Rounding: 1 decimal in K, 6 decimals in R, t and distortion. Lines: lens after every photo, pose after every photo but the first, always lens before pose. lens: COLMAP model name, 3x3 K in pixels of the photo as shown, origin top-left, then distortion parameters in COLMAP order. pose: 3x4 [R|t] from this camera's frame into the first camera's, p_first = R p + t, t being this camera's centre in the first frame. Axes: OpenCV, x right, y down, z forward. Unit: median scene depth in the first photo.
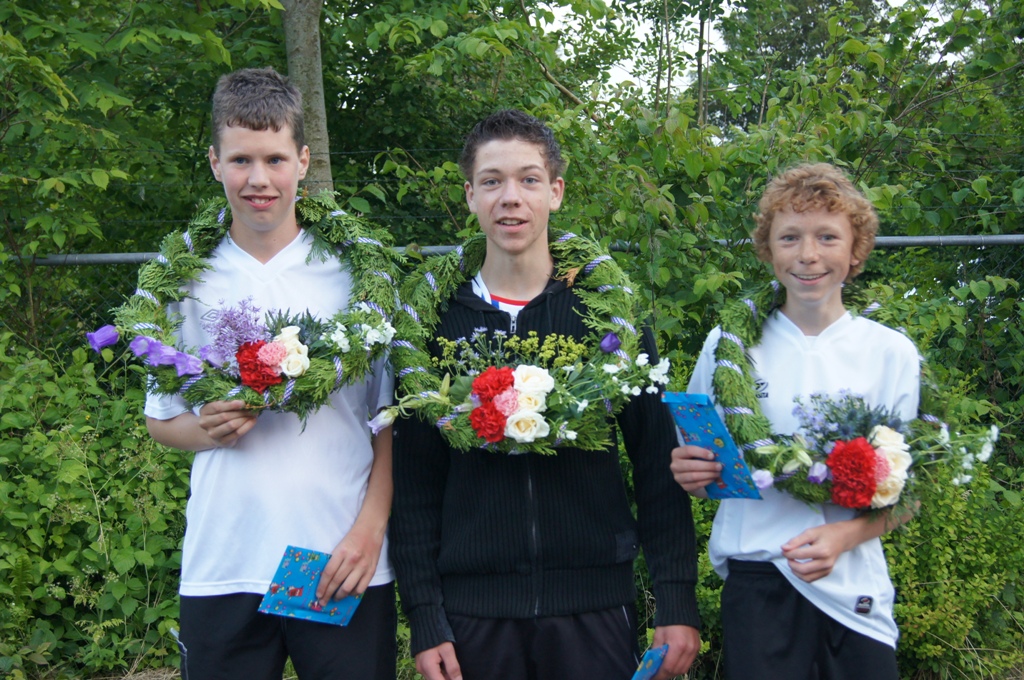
lens RADIAL K [[1506.1, 0, 522.8], [0, 1506.1, 303.0], [0, 0, 1]] dist [0.027100, -0.038702]
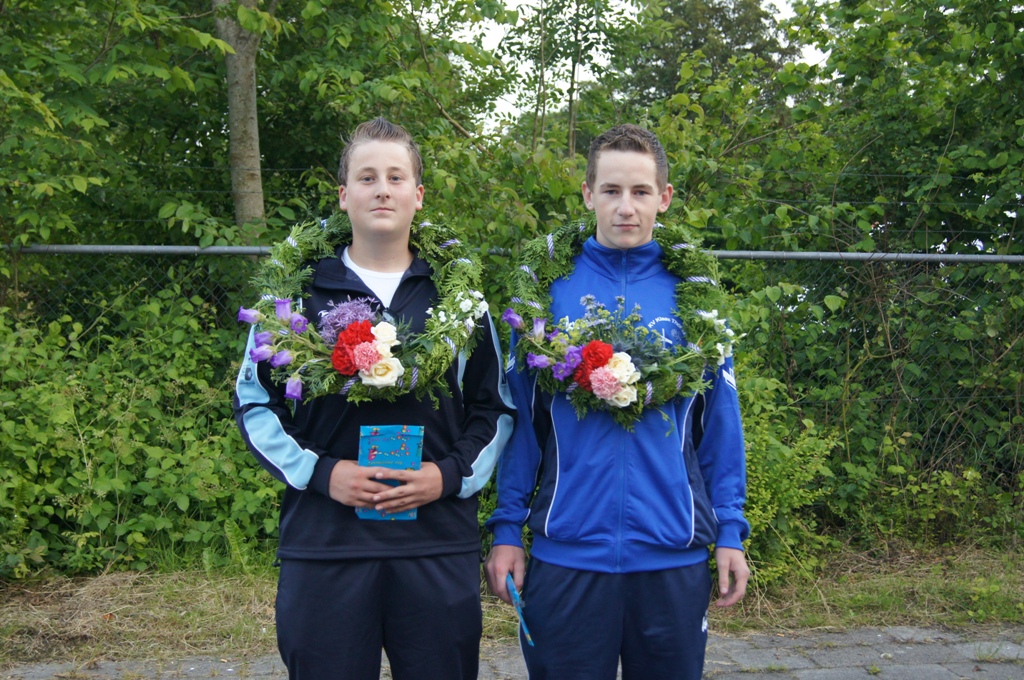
lens RADIAL K [[1533.2, 0, 512.0], [0, 1533.2, 340.0], [0, 0, 1]] dist [0.014020, -0.052205]
pose [[0.997450, 0.025525, 0.066655, -0.006396], [-0.026738, 0.999491, 0.017375, 0.014031], [-0.066178, -0.019113, 0.997625, -0.288974]]
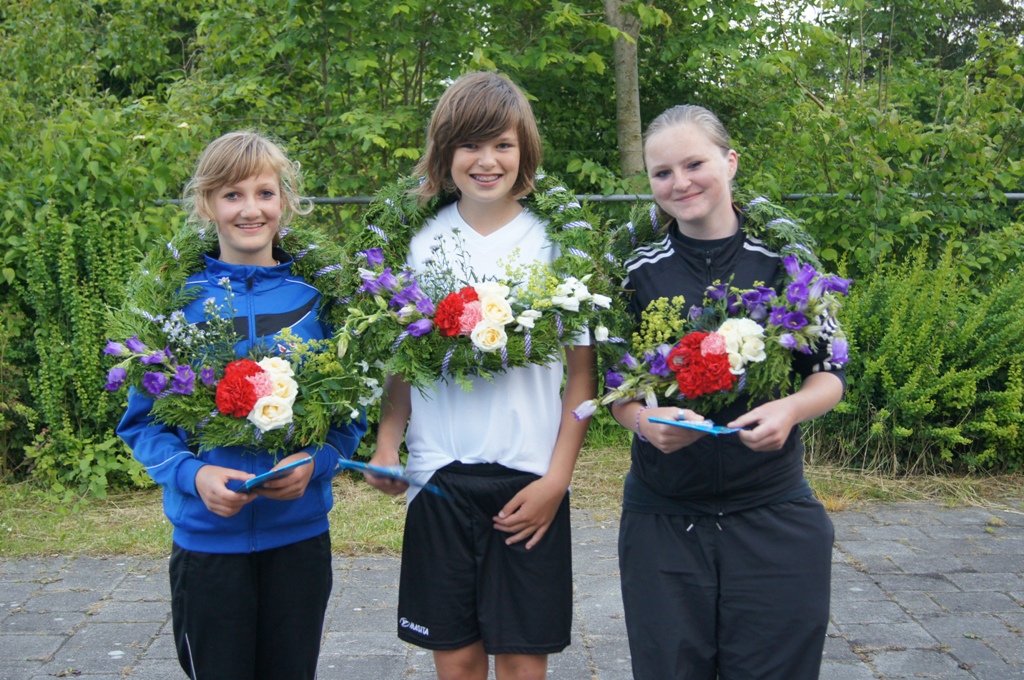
lens RADIAL K [[1533.2, 0, 512.0], [0, 1533.2, 340.0], [0, 0, 1]] dist [0.014020, -0.052205]
pose [[0.997986, 0.022491, -0.059320, -0.187863], [-0.019221, 0.998294, 0.055126, 0.030542], [0.060458, -0.053875, 0.996716, -0.621182]]
